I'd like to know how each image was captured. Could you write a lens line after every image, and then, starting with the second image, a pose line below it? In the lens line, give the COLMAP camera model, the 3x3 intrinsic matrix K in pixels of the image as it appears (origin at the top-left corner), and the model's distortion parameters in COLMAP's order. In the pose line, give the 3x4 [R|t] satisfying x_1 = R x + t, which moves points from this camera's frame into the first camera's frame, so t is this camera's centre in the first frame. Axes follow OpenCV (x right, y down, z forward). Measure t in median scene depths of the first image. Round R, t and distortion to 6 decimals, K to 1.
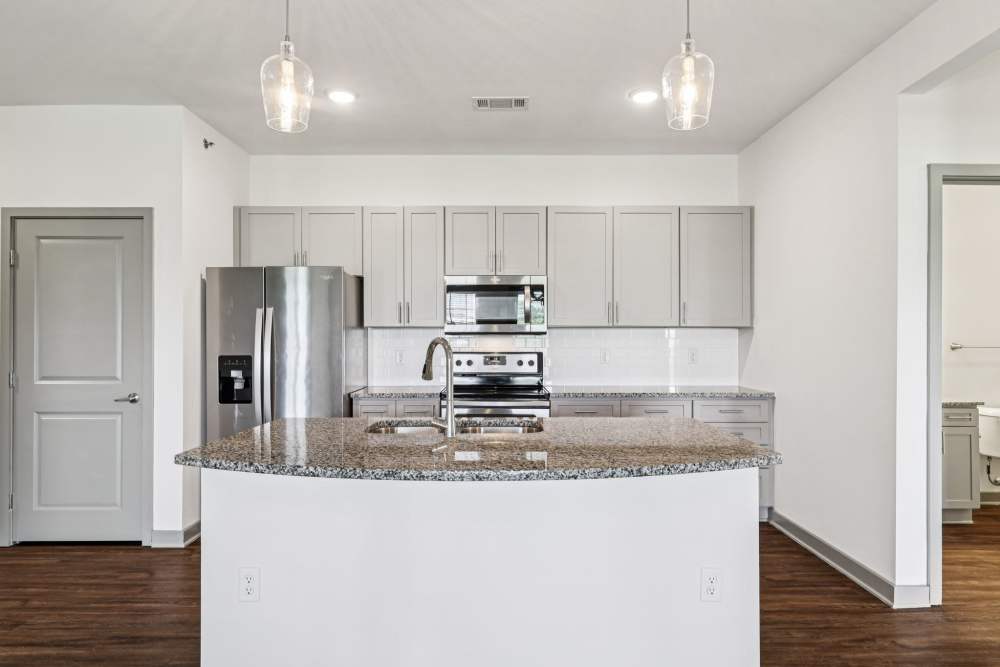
lens RADIAL K [[600.6, 0, 500.9], [0, 600.6, 344.6], [0, 0, 1]] dist [0.005893, -0.000241]
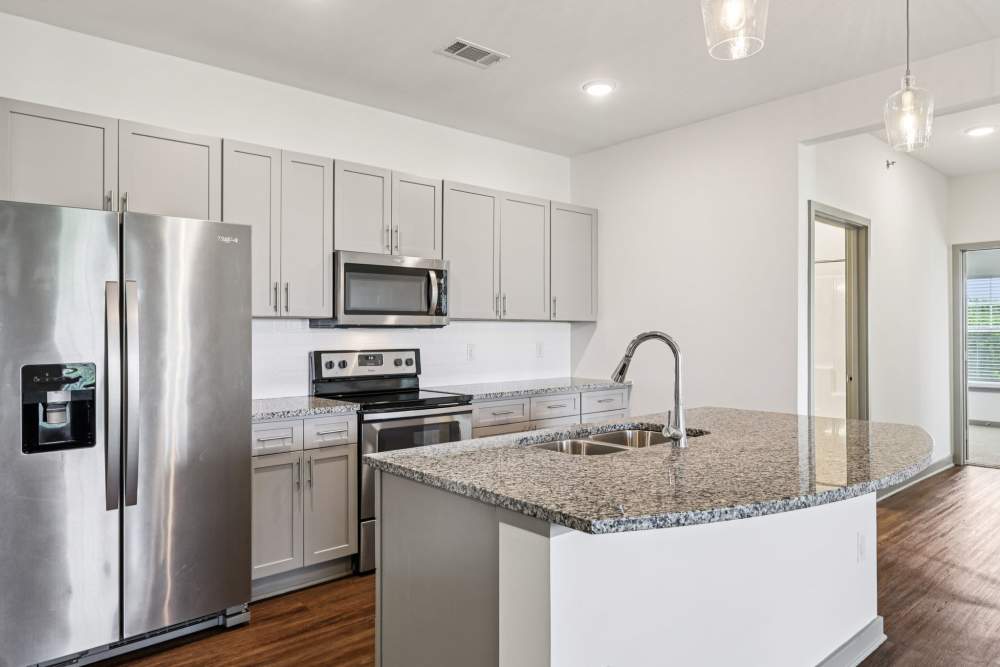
lens RADIAL K [[646.0, 0, 500.0], [0, 646.0, 333.5], [0, 0, 1]] dist [0.016210, 0.000596]
pose [[0.752020, -0.003180, 0.659133, -0.475488], [0.007679, 0.999963, -0.003936, -0.004833], [-0.659096, 0.008021, 0.752016, 0.247186]]
